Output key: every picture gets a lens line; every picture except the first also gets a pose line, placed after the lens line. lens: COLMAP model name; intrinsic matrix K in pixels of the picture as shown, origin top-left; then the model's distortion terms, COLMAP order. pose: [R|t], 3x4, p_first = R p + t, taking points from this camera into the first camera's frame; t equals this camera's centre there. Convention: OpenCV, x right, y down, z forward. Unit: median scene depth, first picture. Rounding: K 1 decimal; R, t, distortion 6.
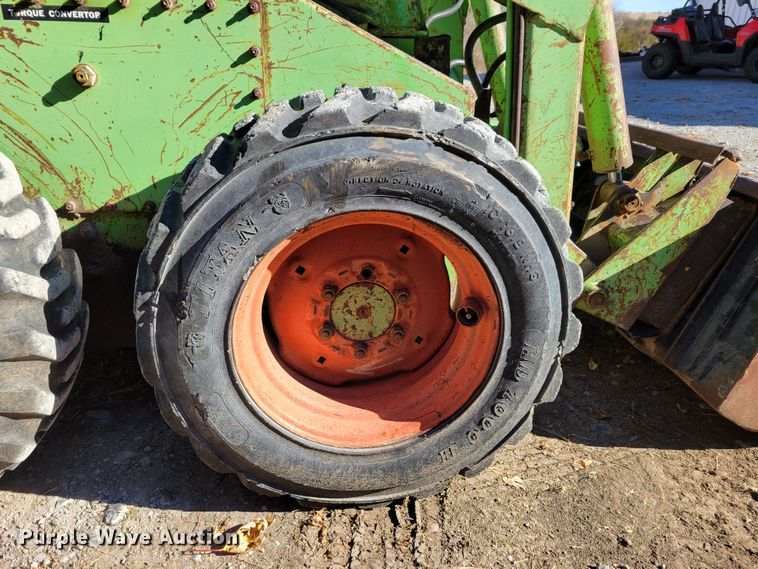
lens RADIAL K [[581.4, 0, 376.4], [0, 581.4, 269.8], [0, 0, 1]] dist [0.021279, -0.005129]
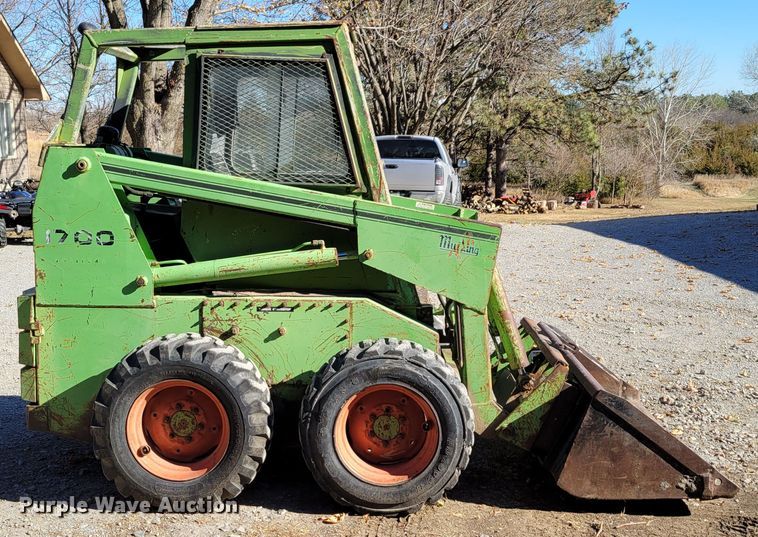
lens RADIAL K [[895.0, 0, 363.0], [0, 895.0, 242.0], [0, 0, 1]] dist [0.037803, 0.012005]
pose [[0.989055, -0.006733, -0.147395, 0.451941], [-0.034162, 0.961366, -0.273146, 0.367539], [0.143539, 0.275192, 0.950614, -2.881607]]
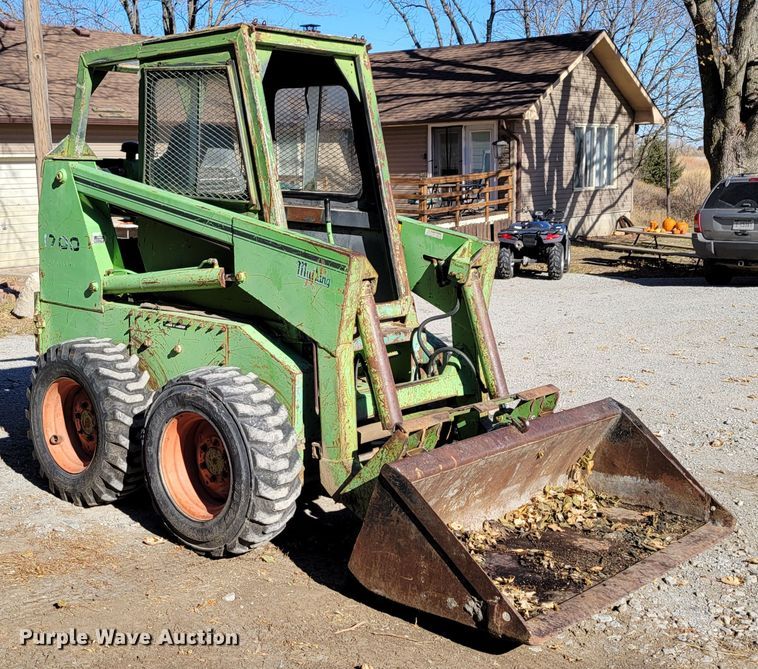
lens RADIAL K [[1015.7, 0, 352.9], [0, 1015.7, 316.6], [0, 0, 1]] dist [0.038563, 0.114486]
pose [[0.661924, 0.088662, -0.744309, 3.342237], [-0.276677, 0.951759, -0.132679, -0.089243], [0.696639, 0.293757, 0.654523, -1.430236]]
